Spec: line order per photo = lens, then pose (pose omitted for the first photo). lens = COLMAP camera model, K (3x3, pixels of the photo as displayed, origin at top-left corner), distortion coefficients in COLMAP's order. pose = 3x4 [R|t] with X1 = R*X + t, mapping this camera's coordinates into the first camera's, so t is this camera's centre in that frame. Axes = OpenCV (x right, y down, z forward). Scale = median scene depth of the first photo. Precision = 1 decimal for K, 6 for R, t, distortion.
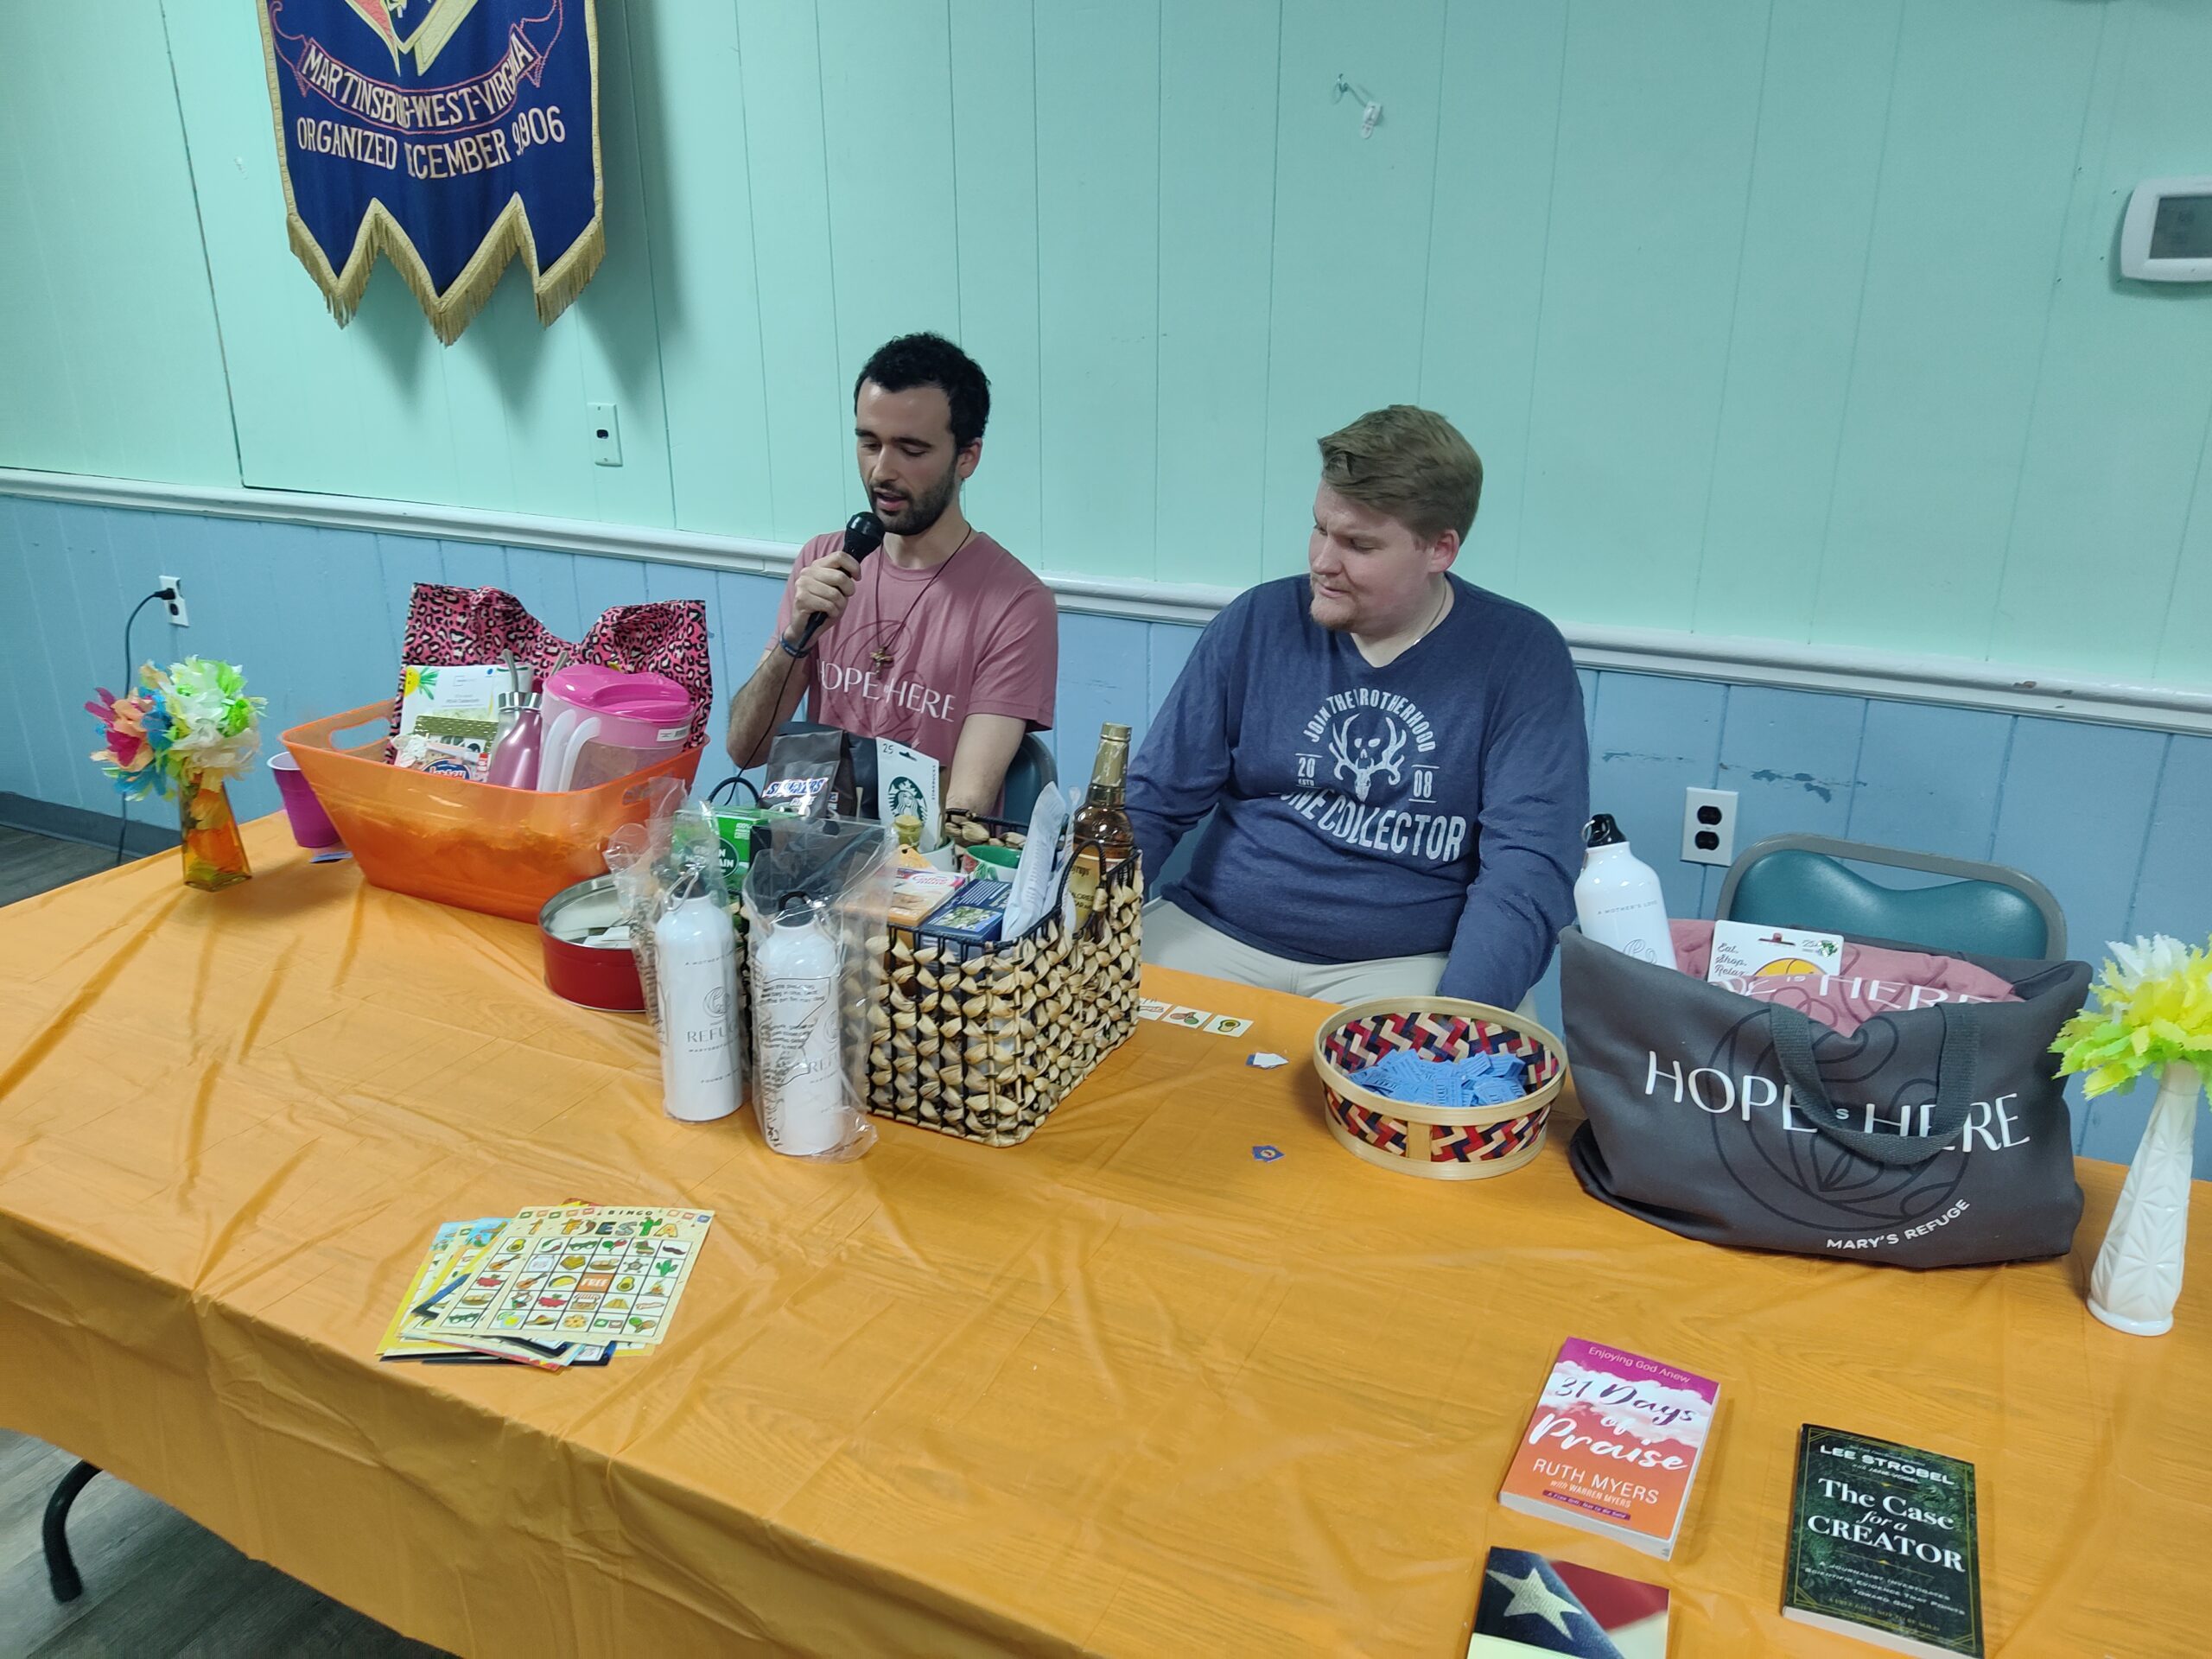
lens RADIAL K [[1598.7, 0, 1069.8], [0, 1598.7, 782.3], [0, 0, 1]] dist [0.056196, -0.075483]
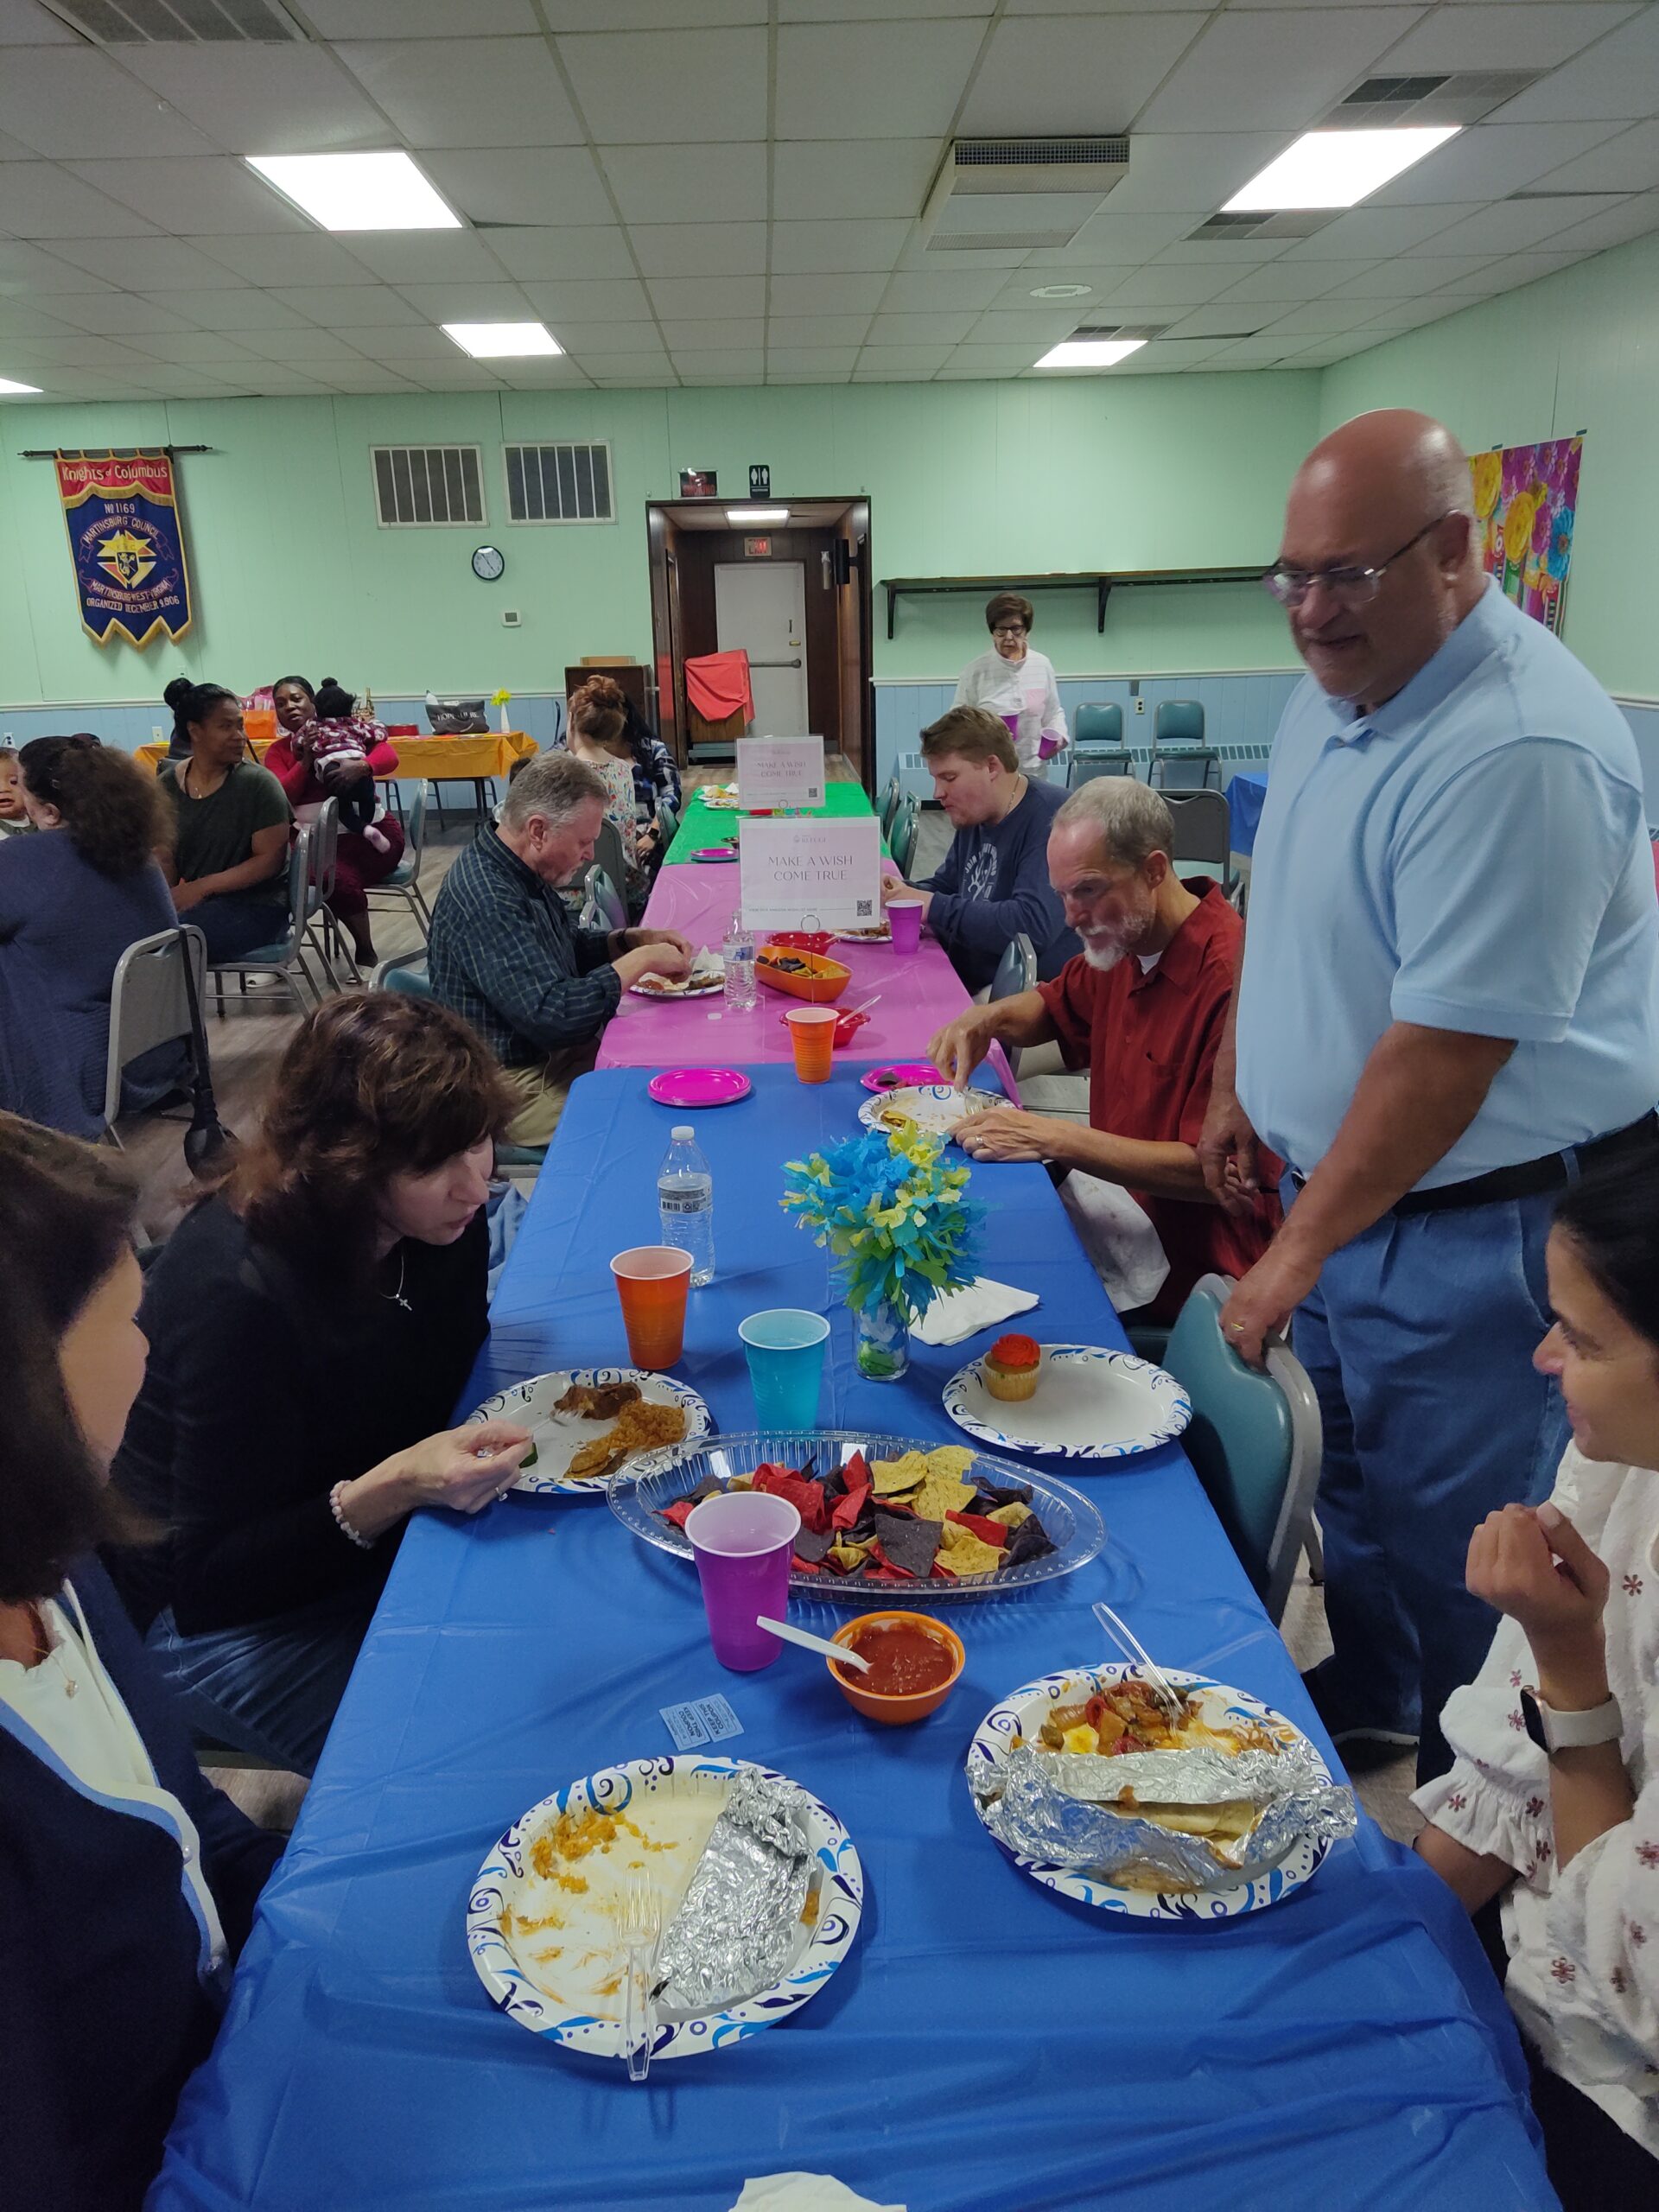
lens RADIAL K [[1598.7, 0, 851.9], [0, 1598.7, 1057.6], [0, 0, 1]] dist [0.056196, -0.075483]
pose [[0.868528, -0.152780, 0.471506, -0.923640], [0.181416, 0.983283, -0.015564, 1.128651], [-0.461246, 0.099057, 0.881726, -3.336933]]
